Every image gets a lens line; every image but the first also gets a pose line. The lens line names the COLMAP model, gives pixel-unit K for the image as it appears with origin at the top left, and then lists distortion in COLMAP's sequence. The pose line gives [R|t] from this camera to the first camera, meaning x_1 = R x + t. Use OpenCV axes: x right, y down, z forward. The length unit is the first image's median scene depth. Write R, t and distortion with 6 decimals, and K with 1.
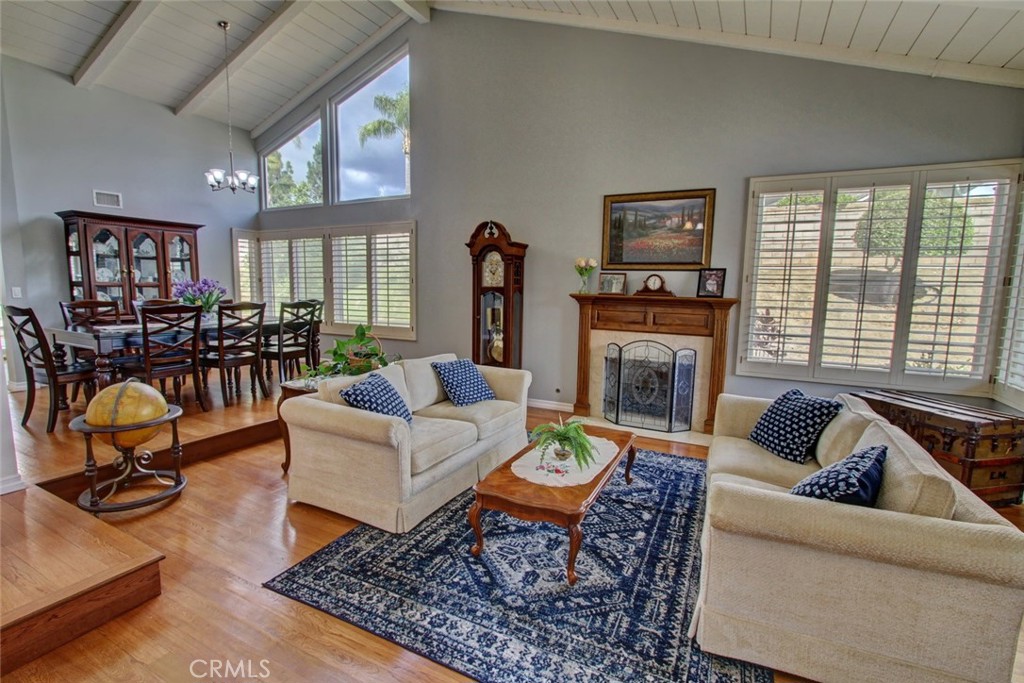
lens RADIAL K [[476.6, 0, 517.8], [0, 476.6, 340.6], [0, 0, 1]] dist [-0.018373, 0.002997]
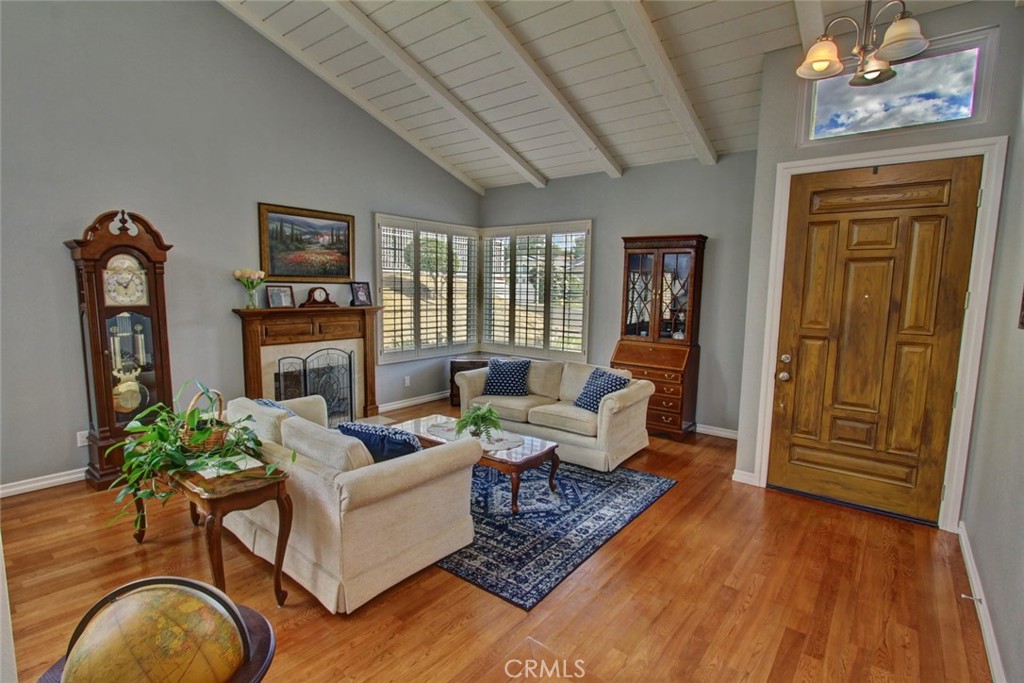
lens RADIAL K [[476.6, 0, 515.4], [0, 476.6, 345.8], [0, 0, 1]] dist [-0.018373, 0.002997]
pose [[0.203174, -0.134995, 0.969792, -0.683899], [0.095103, 0.988488, 0.117673, -0.092348], [-0.974513, 0.068322, 0.213674, 0.345347]]
